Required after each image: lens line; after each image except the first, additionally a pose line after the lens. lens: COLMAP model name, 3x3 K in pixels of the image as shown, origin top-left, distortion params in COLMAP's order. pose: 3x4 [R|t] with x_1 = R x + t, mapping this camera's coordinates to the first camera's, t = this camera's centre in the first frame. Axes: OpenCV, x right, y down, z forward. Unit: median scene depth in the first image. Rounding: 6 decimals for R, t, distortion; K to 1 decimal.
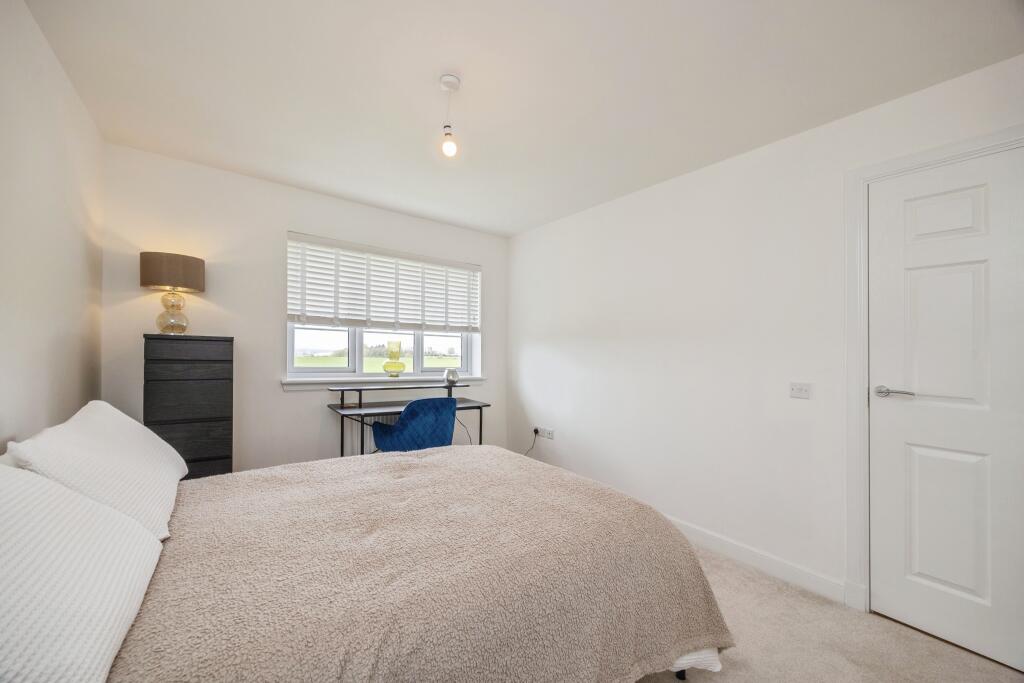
lens RADIAL K [[402.3, 0, 512.0], [0, 402.3, 341.5], [0, 0, 1]] dist [-0.001484, -0.000187]
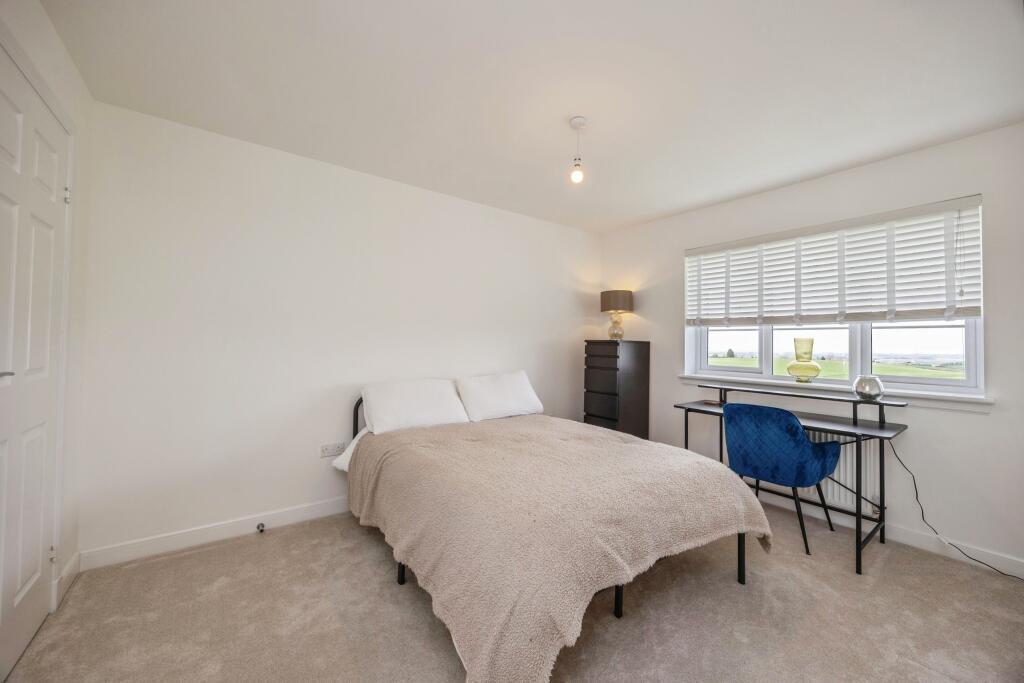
lens RADIAL K [[402.3, 0, 512.0], [0, 402.3, 341.5], [0, 0, 1]] dist [-0.001484, -0.000187]
pose [[-0.008632, -0.031130, -0.999478, 0.583952], [0.011382, 0.999447, -0.031227, 0.026335], [0.999898, -0.011646, -0.008273, 0.456428]]
